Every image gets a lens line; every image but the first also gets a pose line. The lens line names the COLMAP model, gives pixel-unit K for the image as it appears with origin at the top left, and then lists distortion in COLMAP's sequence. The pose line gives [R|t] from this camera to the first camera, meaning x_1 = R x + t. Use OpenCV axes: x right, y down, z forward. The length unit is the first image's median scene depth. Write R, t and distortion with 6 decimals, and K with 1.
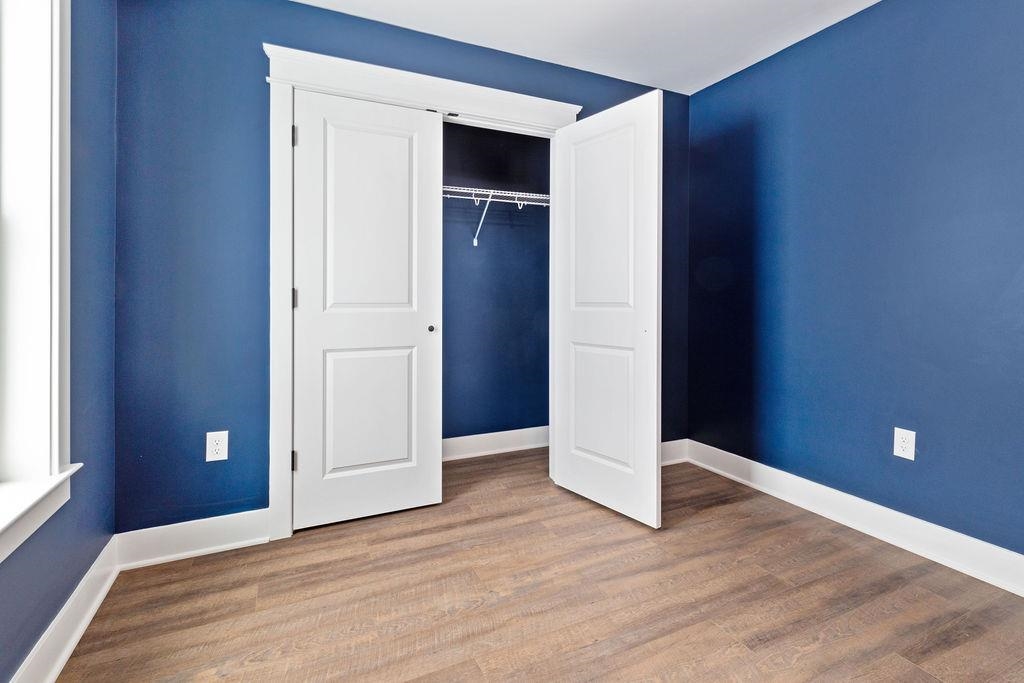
lens RADIAL K [[491.2, 0, 514.4], [0, 491.2, 295.7], [0, 0, 1]] dist [0.002231, 0.000198]
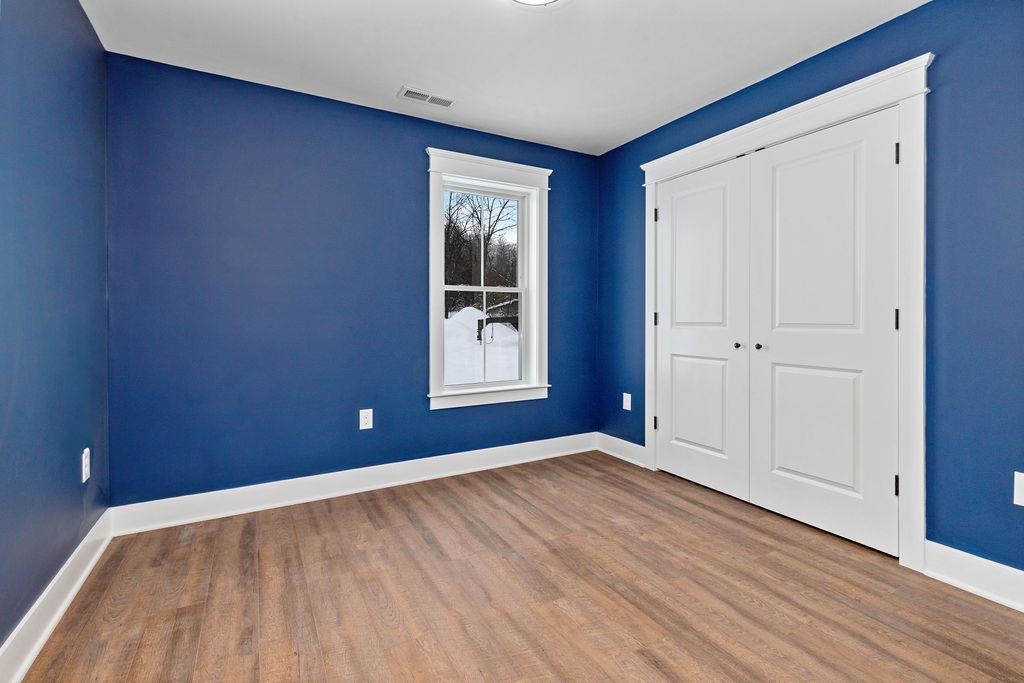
lens RADIAL K [[466.4, 0, 515.0], [0, 466.4, 315.2], [0, 0, 1]] dist [0.004897, 0.000499]
pose [[0.072134, -0.001992, -0.997393, 1.080193], [0.006291, 0.999979, -0.001542, -0.008582], [0.997375, -0.006163, 0.072145, 0.485930]]
